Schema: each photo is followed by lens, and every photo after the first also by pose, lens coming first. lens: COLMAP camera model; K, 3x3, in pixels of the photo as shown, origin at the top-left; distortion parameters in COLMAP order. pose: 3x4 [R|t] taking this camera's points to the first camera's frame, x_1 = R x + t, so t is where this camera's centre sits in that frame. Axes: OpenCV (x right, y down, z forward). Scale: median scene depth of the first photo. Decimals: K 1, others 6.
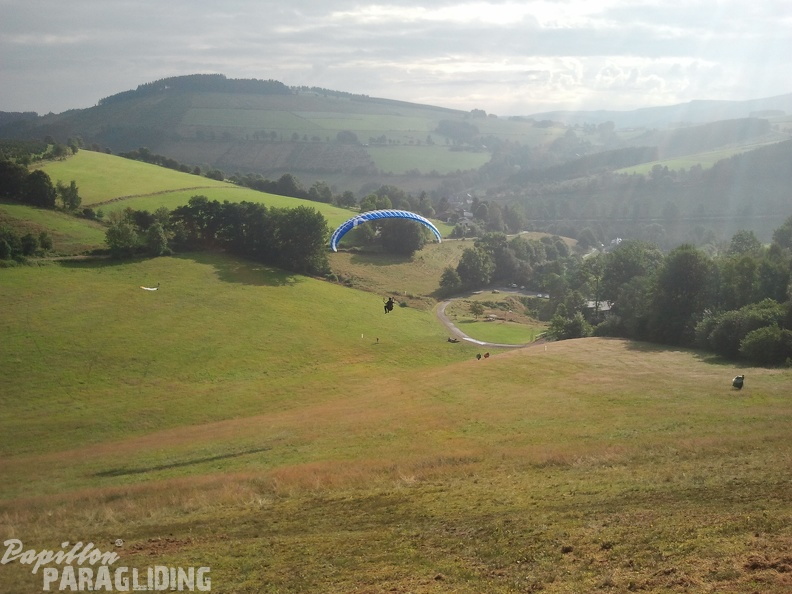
lens RADIAL K [[831.6, 0, 404.3], [0, 831.6, 311.5], [0, 0, 1]] dist [-0.017847, 0.000000]
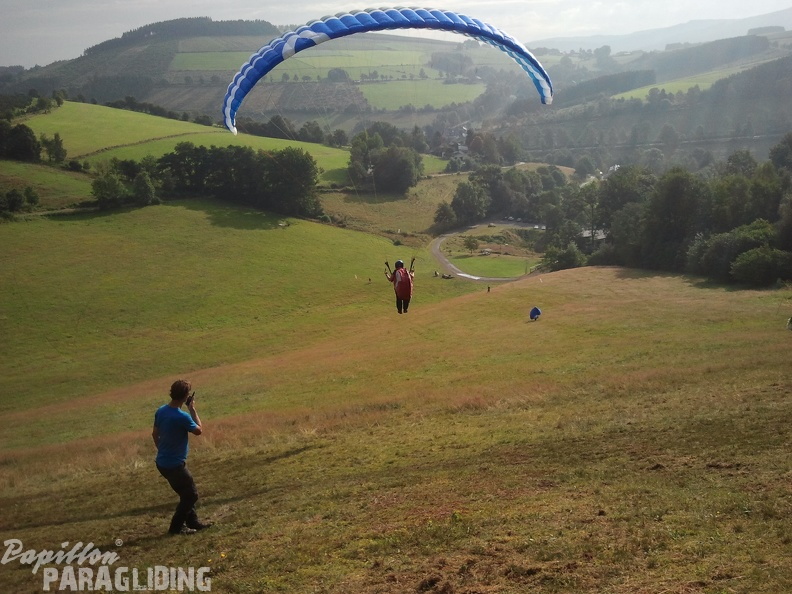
lens RADIAL K [[831.6, 0, 405.5], [0, 831.6, 305.5], [0, 0, 1]] dist [-0.017847, 0.000000]
pose [[0.998854, -0.047548, -0.005380, 0.009016], [0.047801, 0.996625, 0.066730, 0.000421], [0.002189, -0.066910, 0.997757, 0.007137]]
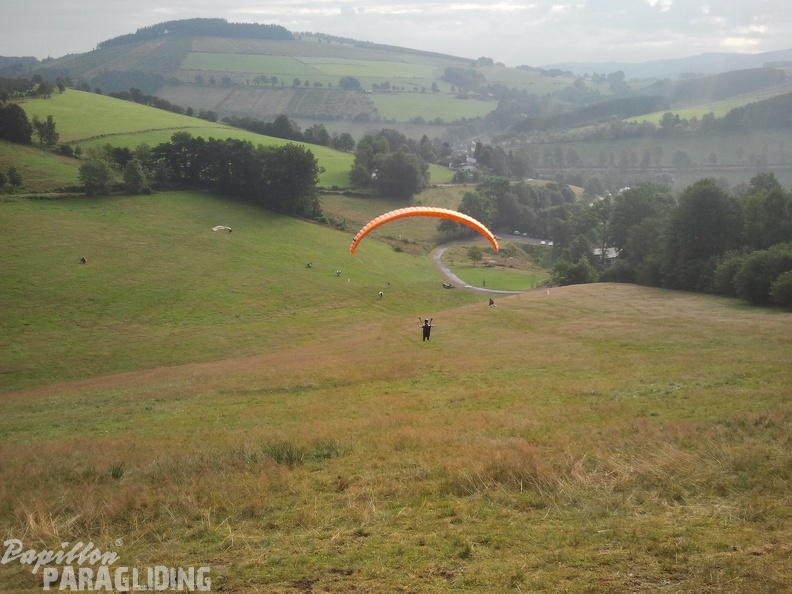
lens RADIAL K [[831.6, 0, 404.4], [0, 831.6, 305.1], [0, 0, 1]] dist [-0.017847, 0.000000]
pose [[0.999925, 0.011134, -0.005145, 0.010766], [-0.010869, 0.998736, 0.049076, 0.007405], [0.005685, -0.049017, 0.998782, 0.050749]]
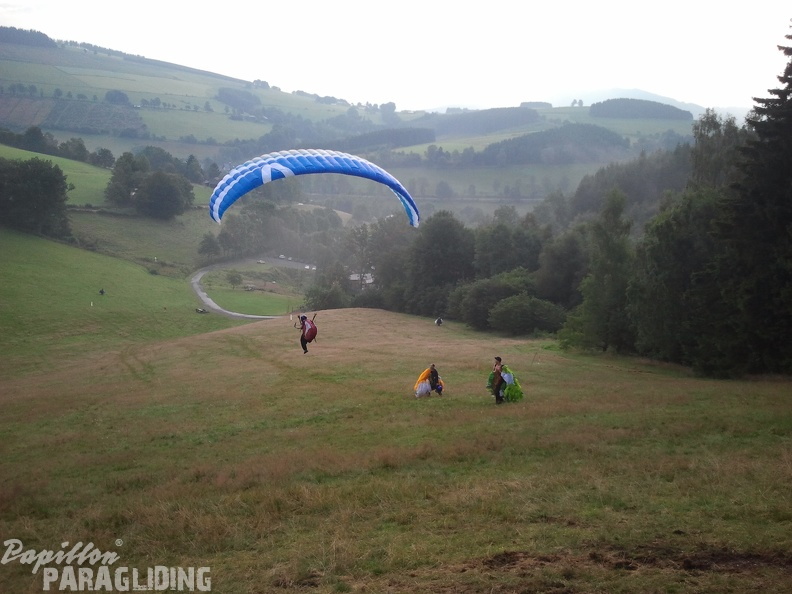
lens RADIAL K [[831.6, 0, 405.6], [0, 831.6, 294.5], [0, 0, 1]] dist [-0.017847, 0.000000]
pose [[0.965950, 0.016183, 0.258223, 0.027735], [-0.018174, 0.999821, 0.005323, 0.005477], [-0.258091, -0.009835, 0.966071, 0.047794]]
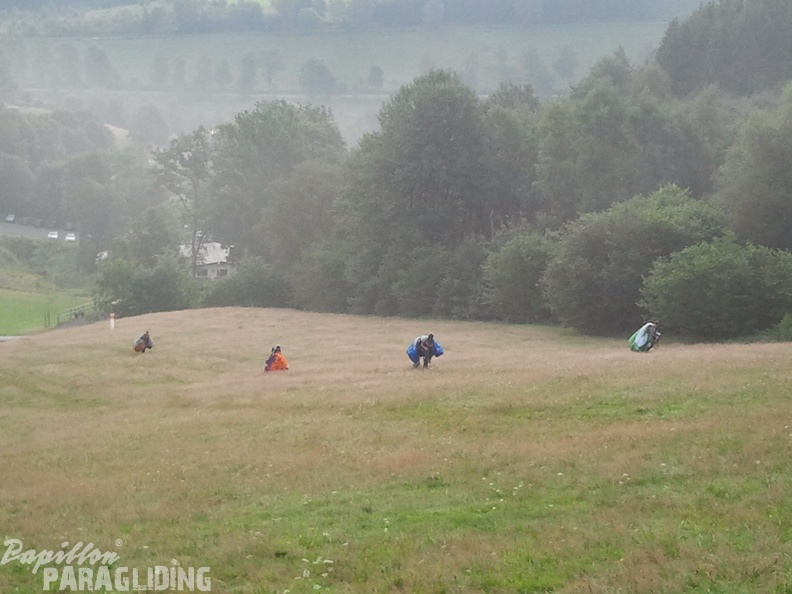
lens RADIAL K [[1696.7, 0, 399.4], [0, 1696.7, 302.0], [0, 0, 1]] dist [0.092857, 0.000000]
pose [[0.931358, -0.005319, 0.364067, 0.009539], [0.005219, 0.999986, 0.001259, 0.016115], [-0.364068, 0.000727, 0.931372, 0.122801]]
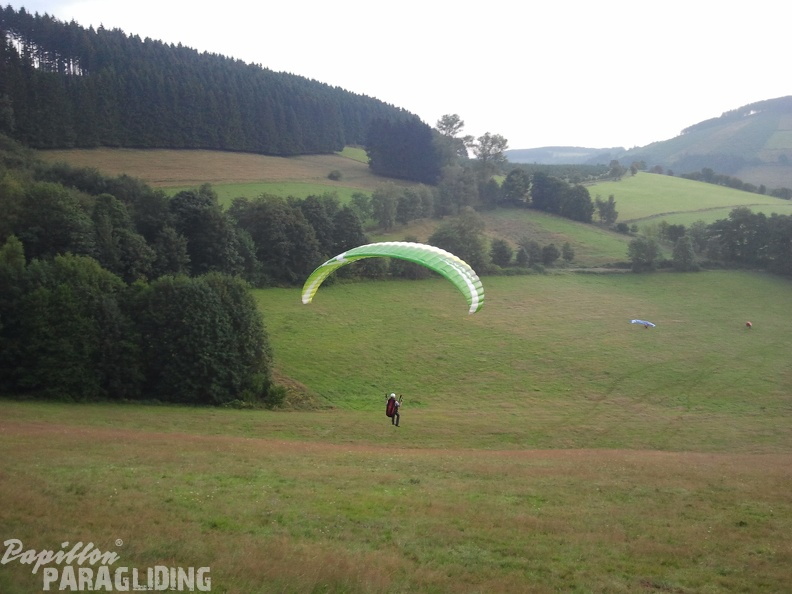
lens RADIAL K [[831.6, 0, 402.4], [0, 831.6, 323.3], [0, 0, 1]] dist [-0.017847, 0.000000]
pose [[0.780893, 0.066618, -0.621102, 0.026113], [-0.082344, 0.996598, 0.003364, 0.009842], [0.619213, 0.048517, 0.783723, 0.088164]]
